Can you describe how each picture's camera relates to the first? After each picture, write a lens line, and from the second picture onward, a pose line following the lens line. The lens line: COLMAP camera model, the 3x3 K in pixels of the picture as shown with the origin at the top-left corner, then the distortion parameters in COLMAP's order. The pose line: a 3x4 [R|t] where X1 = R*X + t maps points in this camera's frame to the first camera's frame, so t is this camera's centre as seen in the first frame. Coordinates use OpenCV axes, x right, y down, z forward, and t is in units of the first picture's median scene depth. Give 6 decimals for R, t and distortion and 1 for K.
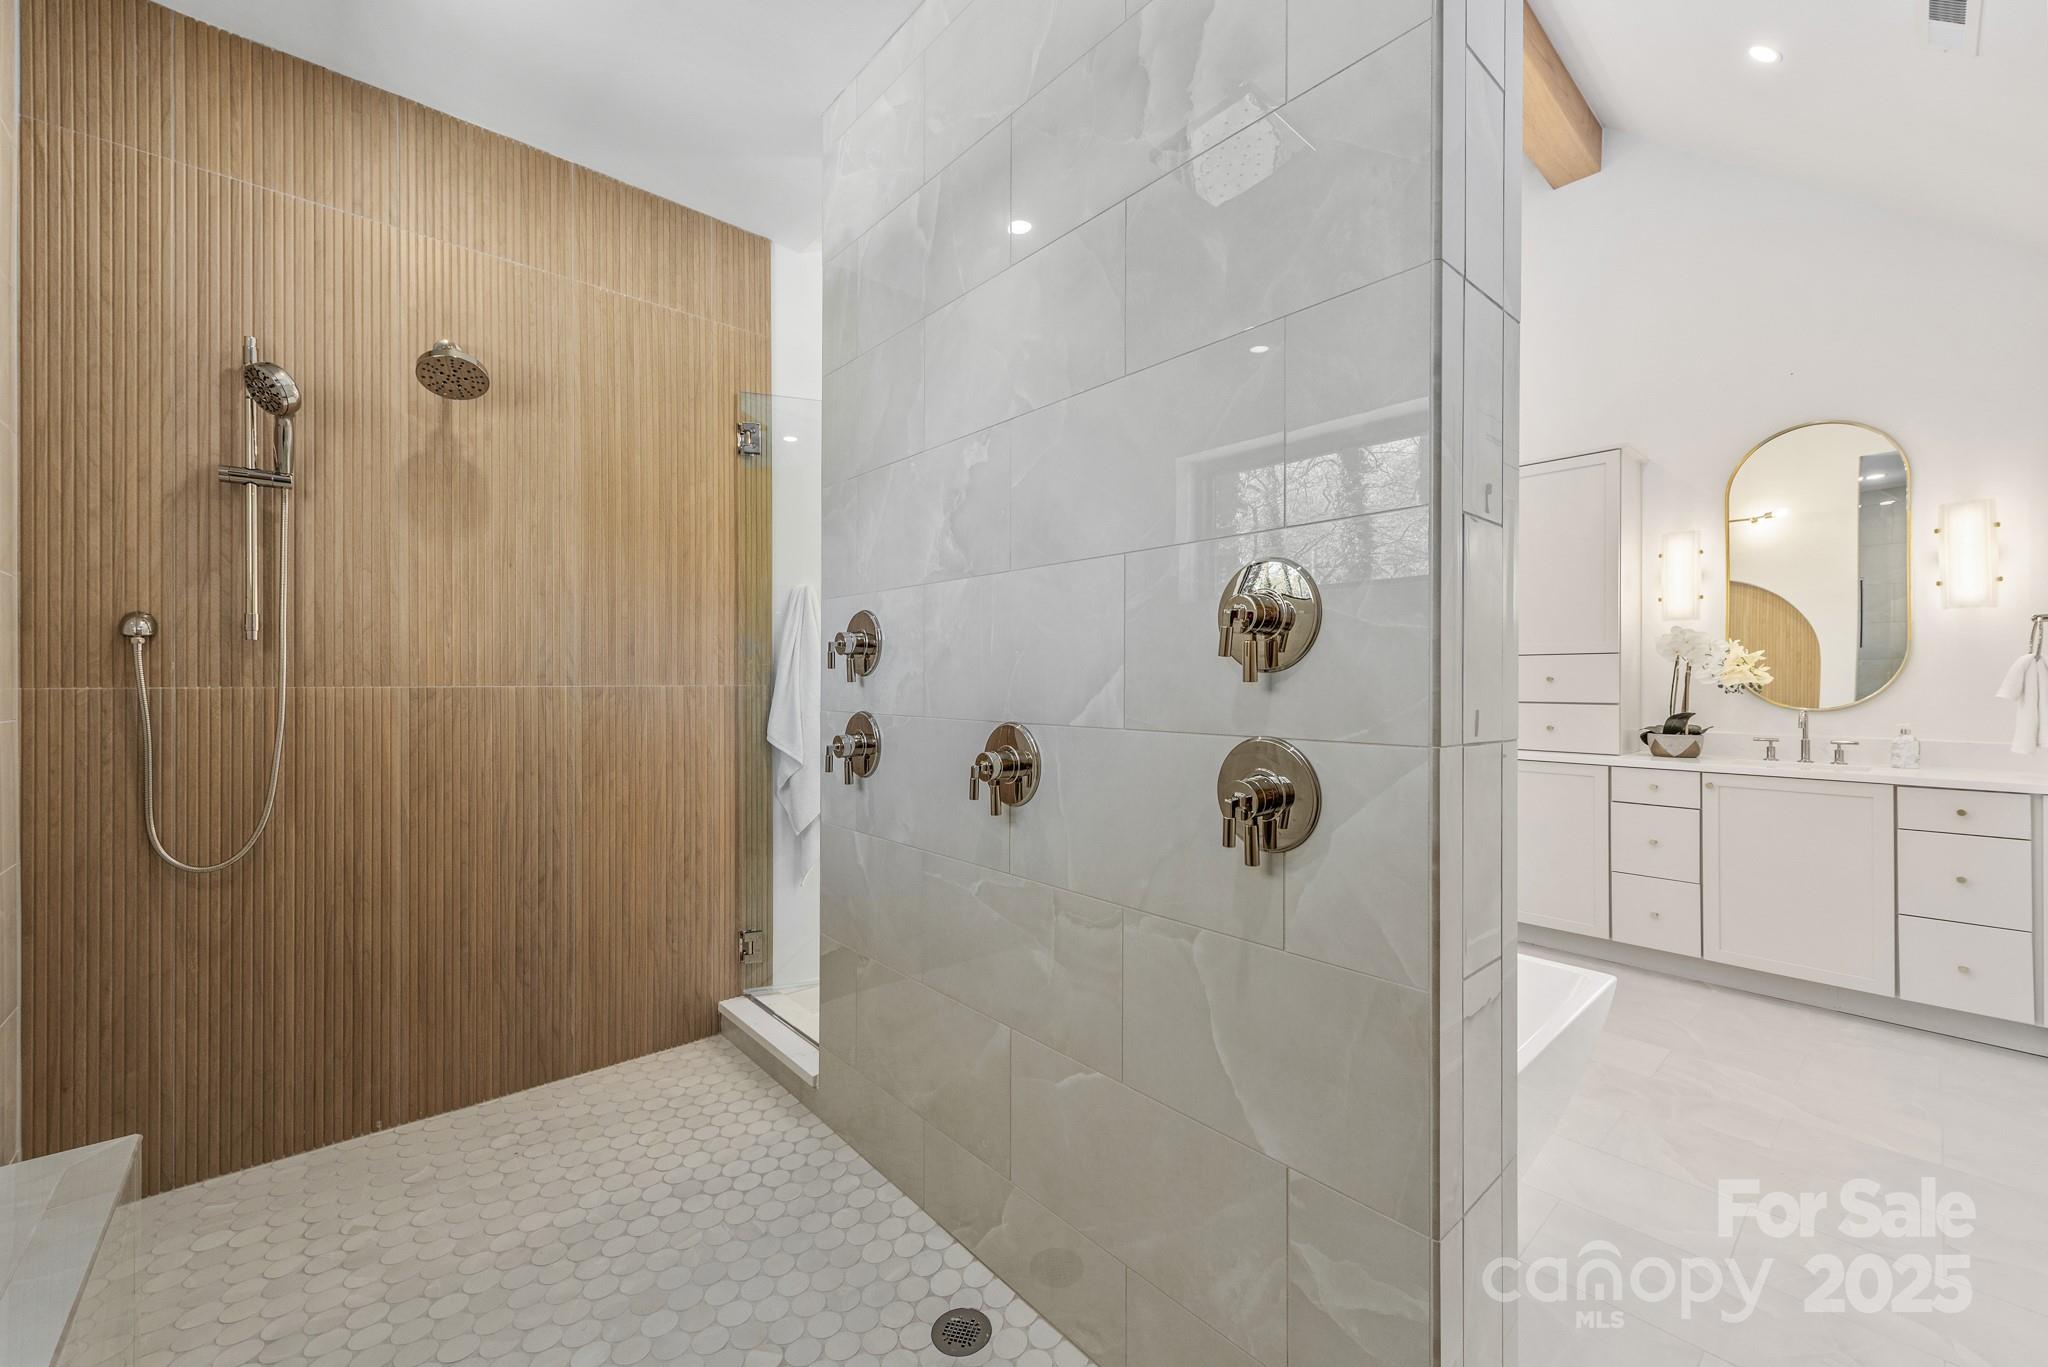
lens RADIAL K [[800.6, 0, 1038.7], [0, 800.6, 680.1], [0, 0, 1]] dist [0.010104, -0.003322]
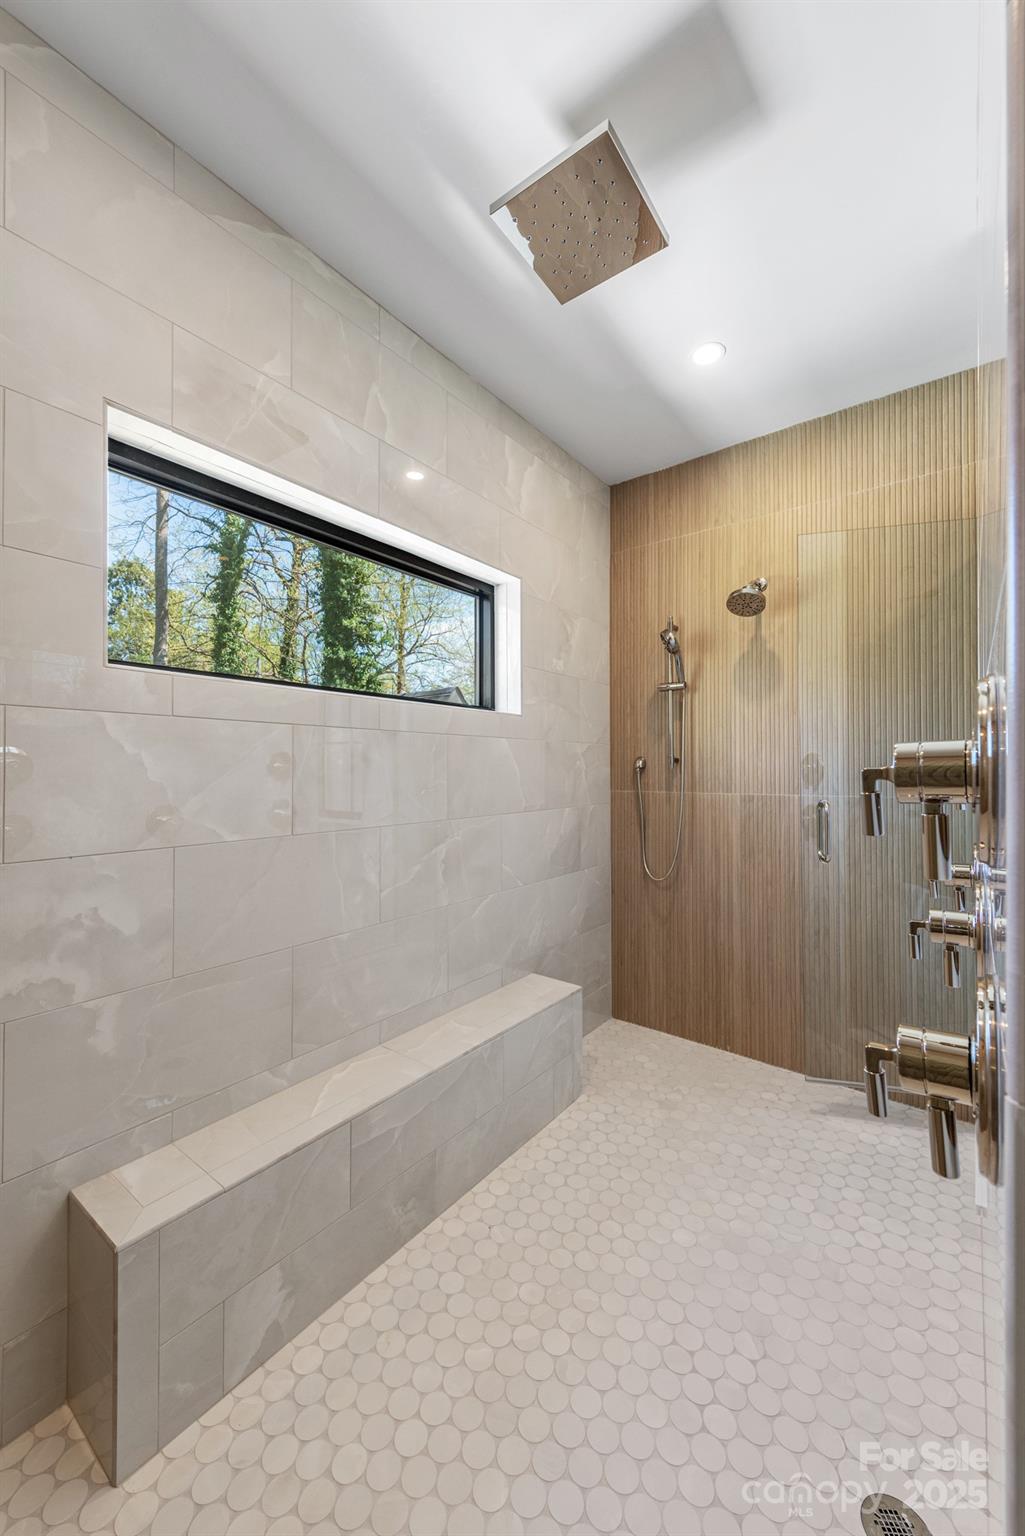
lens RADIAL K [[600.4, 0, 514.3], [0, 600.4, 763.3], [0, 0, 1]] dist [0.010104, -0.003322]
pose [[0.178288, -0.008228, -0.983944, 0.379110], [0.004090, 0.999963, -0.007621, -0.049615], [0.983970, -0.002666, 0.178315, 0.329218]]
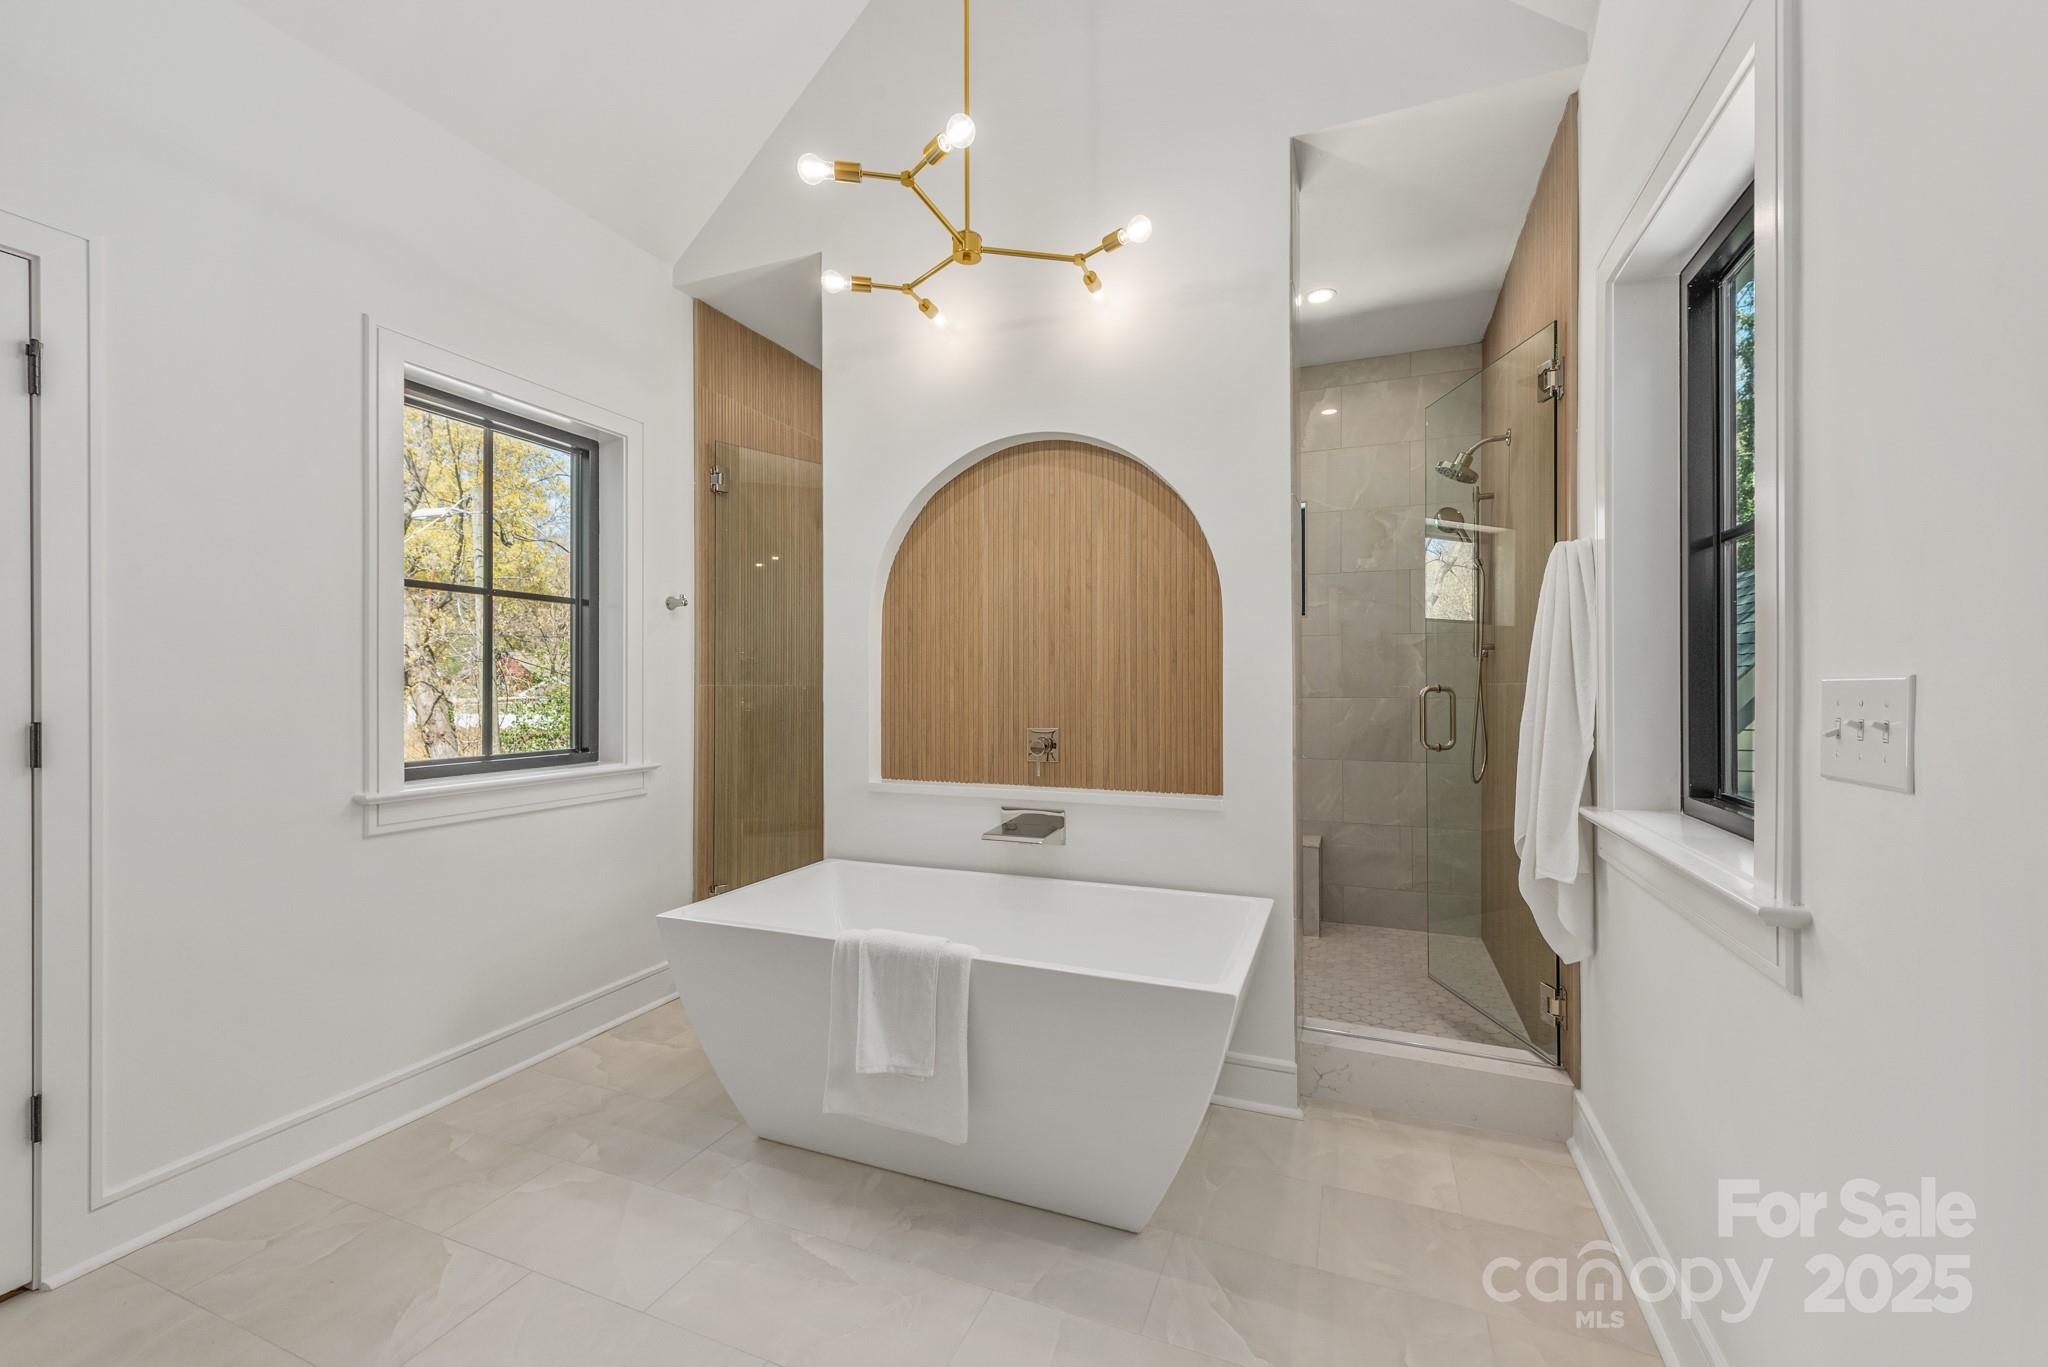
lens RADIAL K [[800.6, 0, 1029.4], [0, 800.6, 683.9], [0, 0, 1]] dist [0.010104, -0.003322]
pose [[-0.902635, 0.000131, -0.430406, 0.622725], [0.002291, 0.999987, -0.004502, 0.013858], [0.430400, -0.005050, -0.902624, 2.006322]]
